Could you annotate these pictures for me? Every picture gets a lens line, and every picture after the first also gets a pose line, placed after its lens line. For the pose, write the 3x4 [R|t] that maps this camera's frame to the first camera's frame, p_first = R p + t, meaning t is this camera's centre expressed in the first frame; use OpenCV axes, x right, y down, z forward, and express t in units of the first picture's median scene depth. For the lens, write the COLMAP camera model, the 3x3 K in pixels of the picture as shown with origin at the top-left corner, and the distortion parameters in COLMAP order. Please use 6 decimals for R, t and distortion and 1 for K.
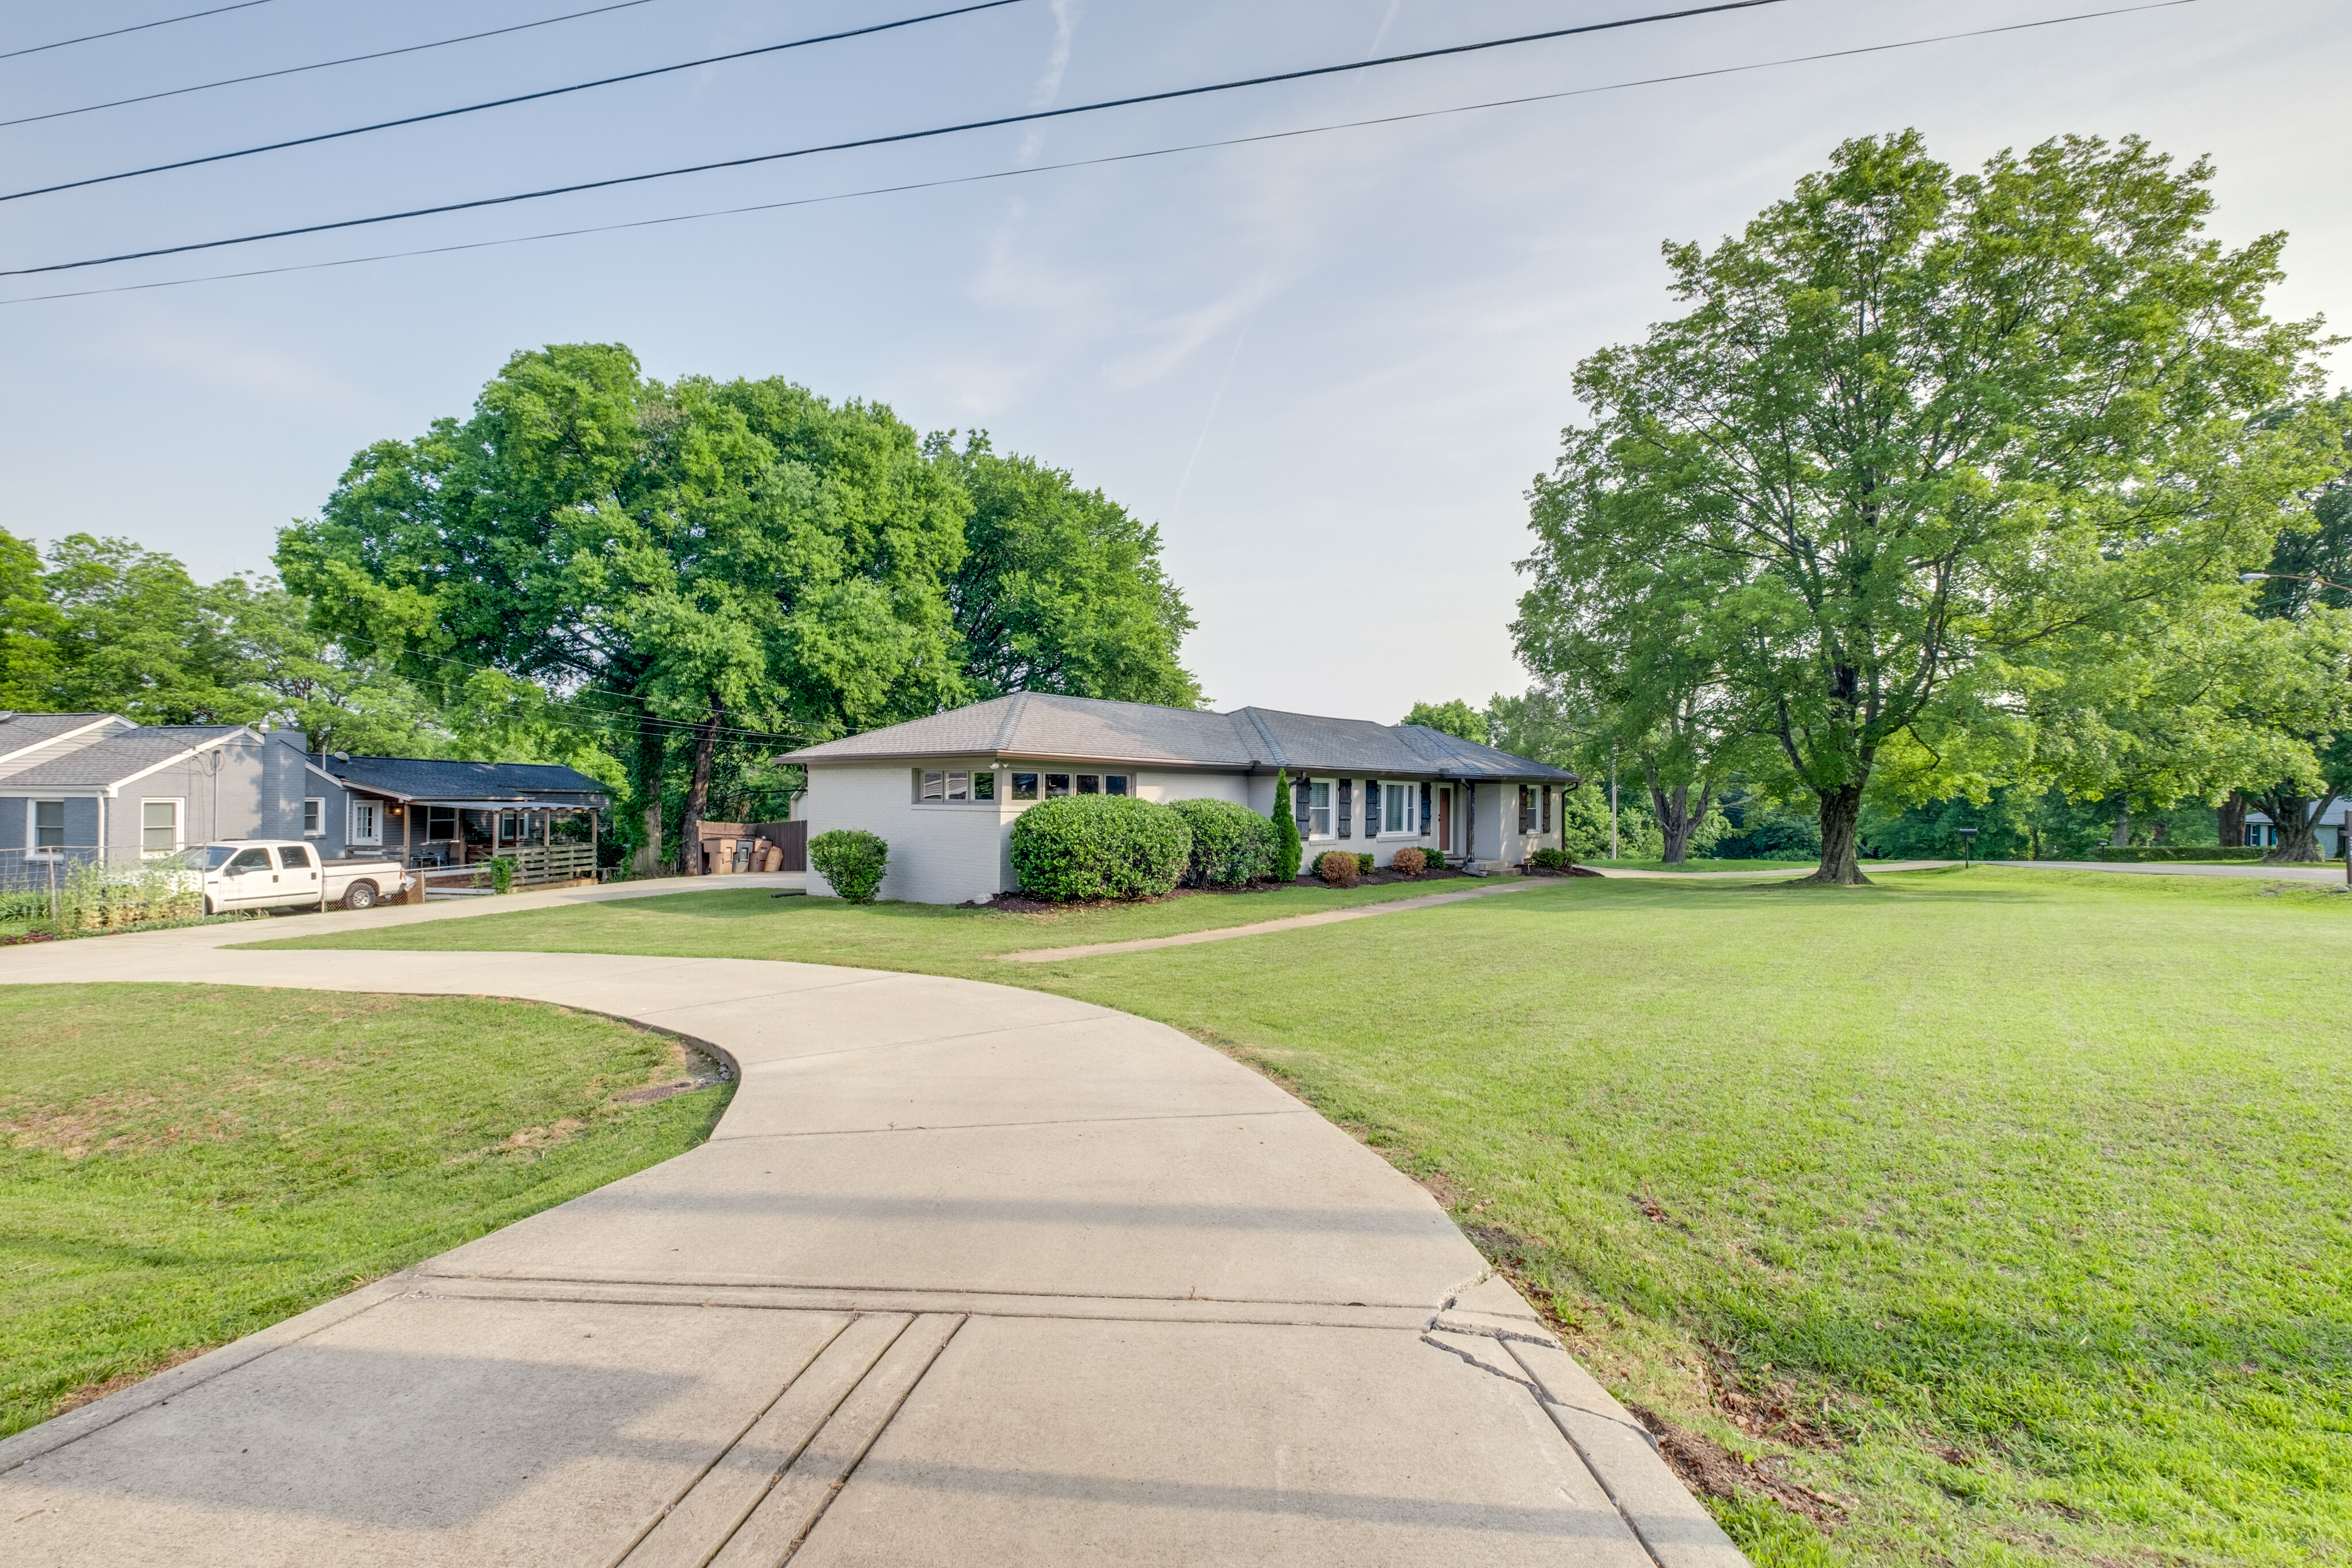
lens RADIAL K [[1081.2, 0, 1164.1], [0, 1081.2, 789.4], [0, 0, 1]] dist [-0.001283, 0.000135]
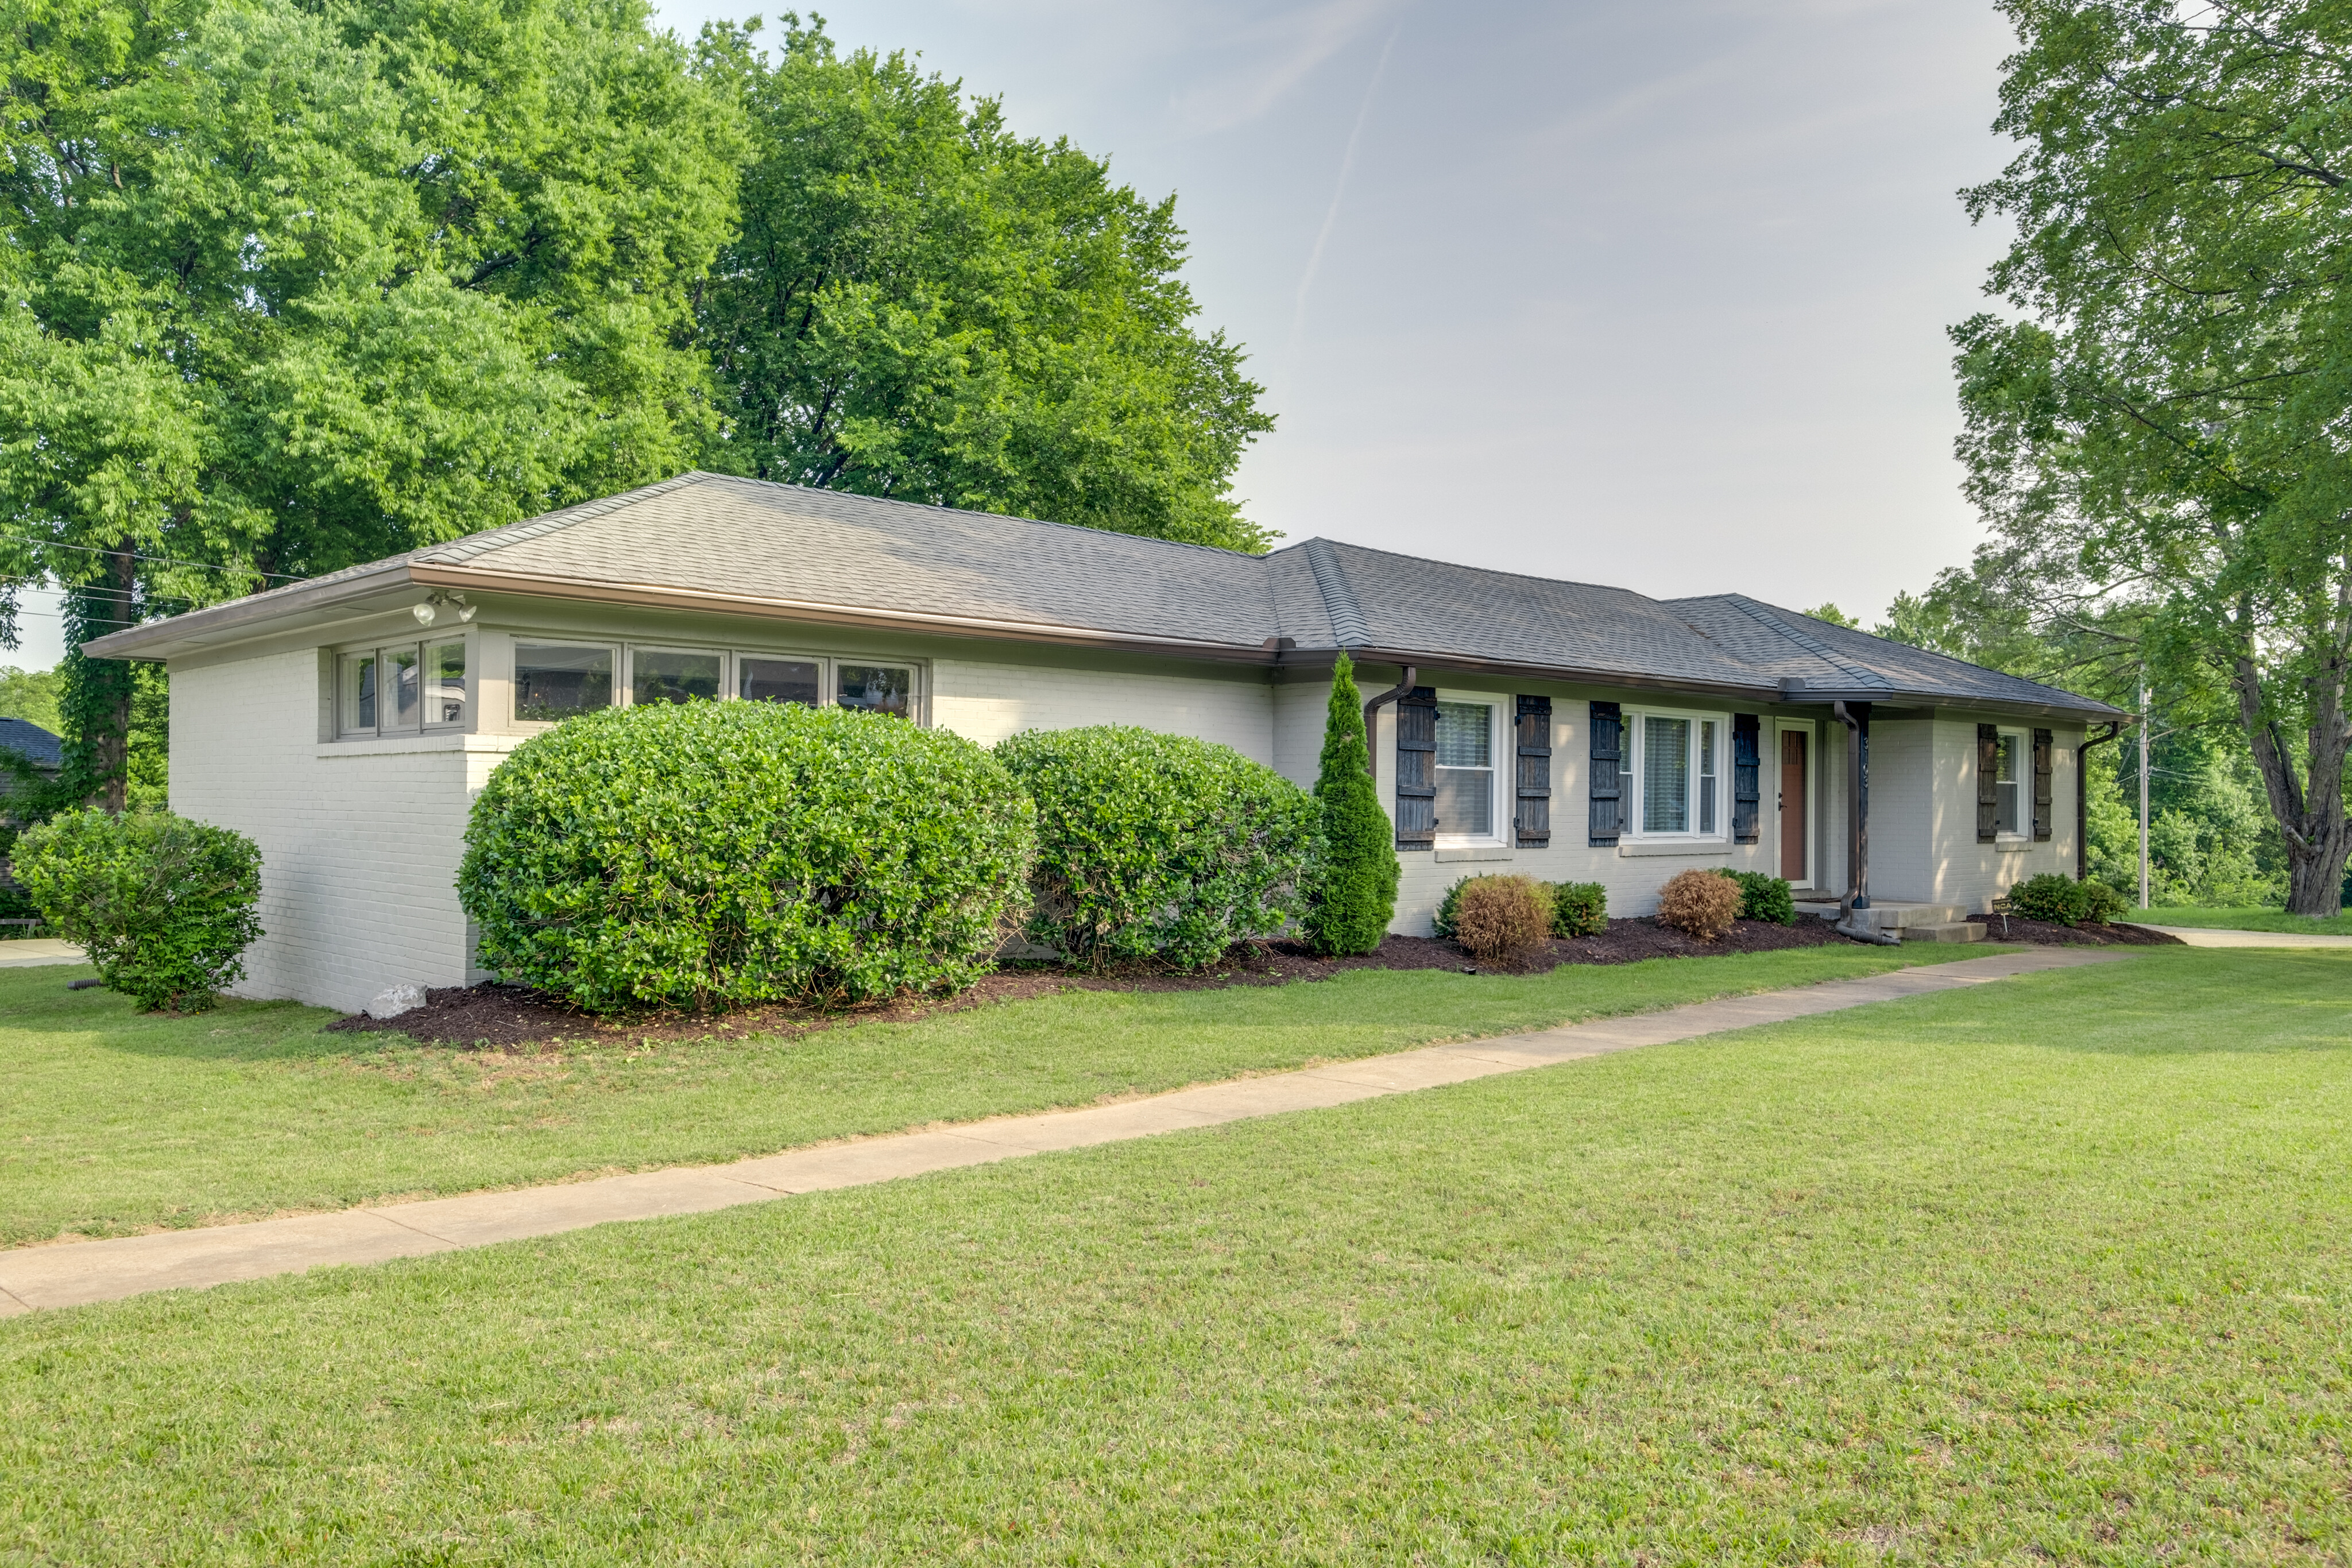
lens RADIAL K [[1807.2, 0, 1161.3], [0, 1807.2, 792.7], [0, 0, 1]] dist [-0.000471, 0.002847]
pose [[0.996082, -0.003697, -0.088358, 0.080690], [0.003607, 0.999993, -0.001180, 0.023456], [0.088362, 0.000856, 0.996088, 0.294160]]
